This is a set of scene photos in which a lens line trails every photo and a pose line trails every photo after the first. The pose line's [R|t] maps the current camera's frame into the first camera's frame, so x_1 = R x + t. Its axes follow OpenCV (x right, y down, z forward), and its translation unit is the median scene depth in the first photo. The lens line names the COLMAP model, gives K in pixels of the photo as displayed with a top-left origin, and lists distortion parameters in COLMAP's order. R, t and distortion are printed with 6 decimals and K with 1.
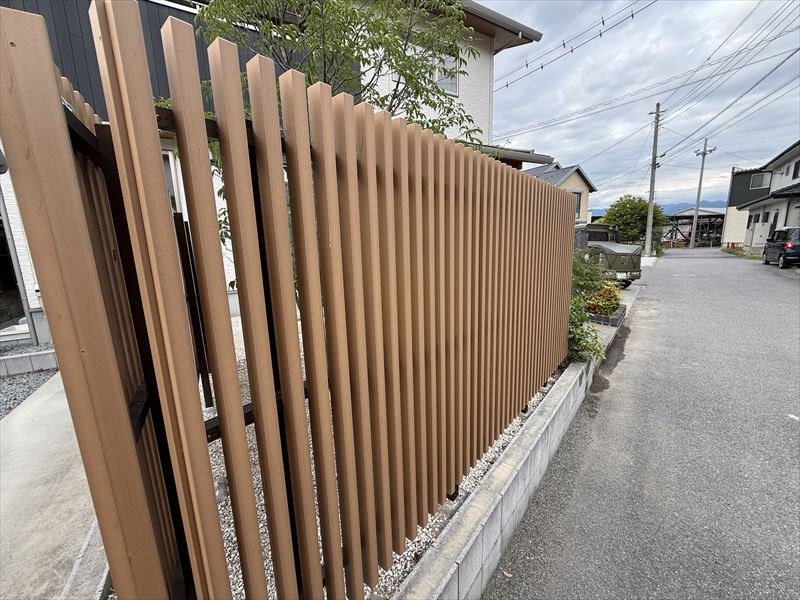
lens RADIAL K [[319.7, 0, 400.9], [0, 319.7, 300.5], [0, 0, 1]] dist [-0.000947, 0.000802]
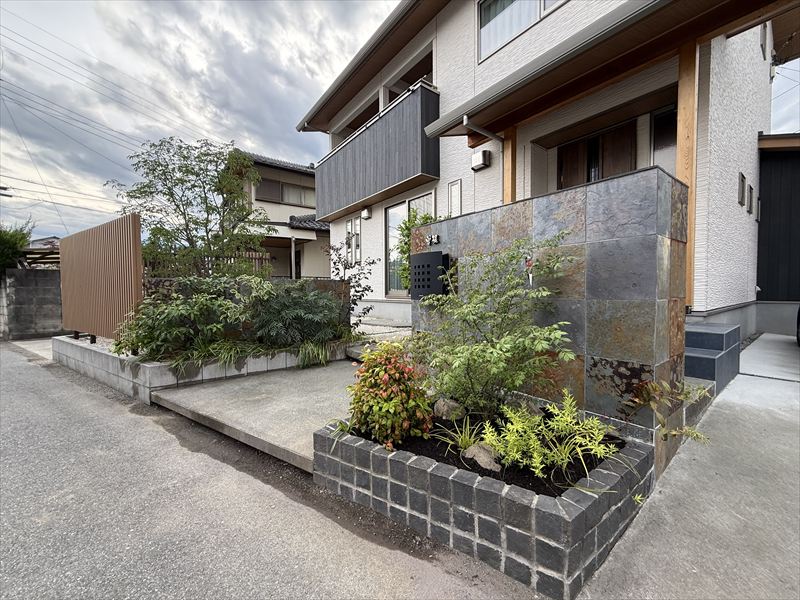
lens RADIAL K [[319.7, 0, 399.0], [0, 319.7, 302.4], [0, 0, 1]] dist [-0.000947, 0.000802]
pose [[0.108413, 0.058535, -0.992381, 0.714216], [-0.179166, 0.983069, 0.038413, -0.080292], [0.977827, 0.173636, 0.117064, 0.711793]]
